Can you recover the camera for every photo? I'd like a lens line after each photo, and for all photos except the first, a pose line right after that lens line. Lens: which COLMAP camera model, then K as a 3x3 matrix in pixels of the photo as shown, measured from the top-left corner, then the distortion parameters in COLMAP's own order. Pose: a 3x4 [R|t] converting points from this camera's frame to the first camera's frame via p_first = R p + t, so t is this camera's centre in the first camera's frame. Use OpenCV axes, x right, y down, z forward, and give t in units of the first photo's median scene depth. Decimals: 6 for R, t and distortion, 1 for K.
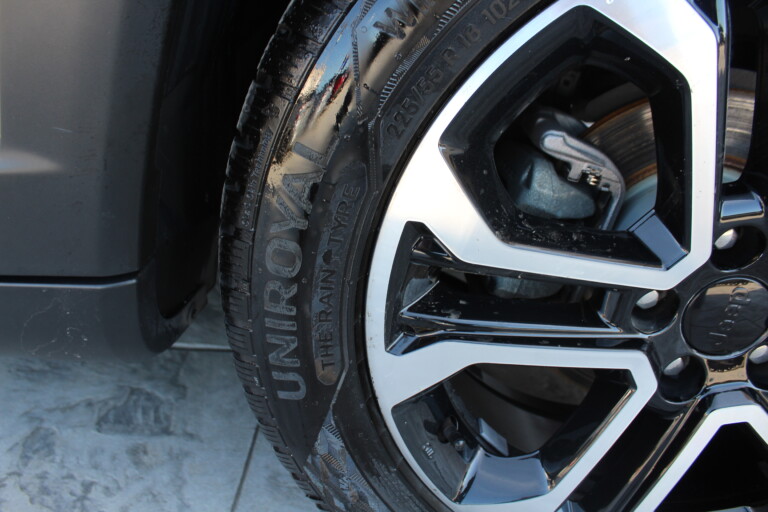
lens RADIAL K [[627.4, 0, 384.0], [0, 627.4, 256.0], [0, 0, 1]] dist [-0.170158, 0.129291]
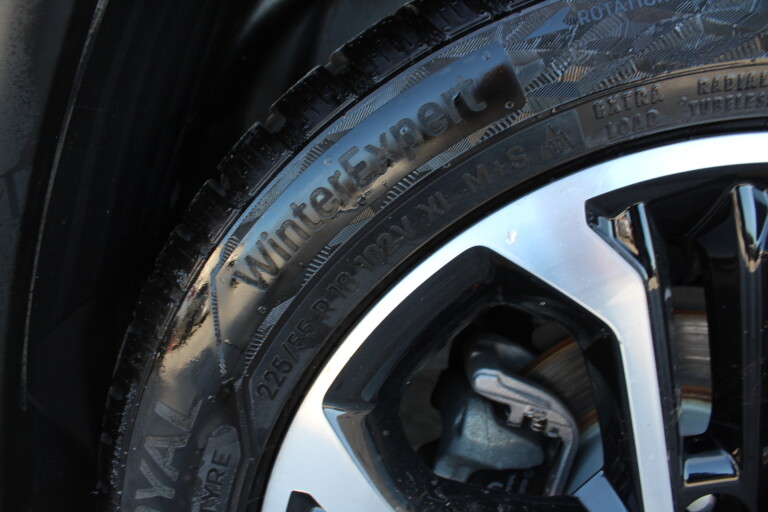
lens RADIAL K [[627.4, 0, 384.0], [0, 627.4, 256.0], [0, 0, 1]] dist [-0.170158, 0.129291]
pose [[0.998413, -0.007429, -0.055825, 0.178090], [-0.007586, 0.964486, -0.264024, -0.122900], [0.055804, 0.264029, 0.962899, 0.111049]]
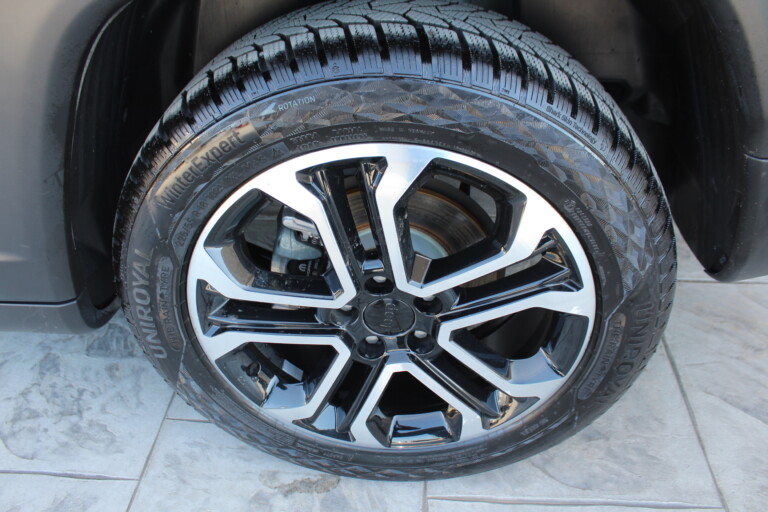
lens RADIAL K [[627.4, 0, 384.0], [0, 627.4, 256.0], [0, 0, 1]] dist [-0.170158, 0.129291]
pose [[0.999357, -0.013037, -0.033410, 0.598764], [0.019122, 0.981819, 0.188855, -0.418026], [0.030340, -0.189372, 0.981436, -0.777904]]
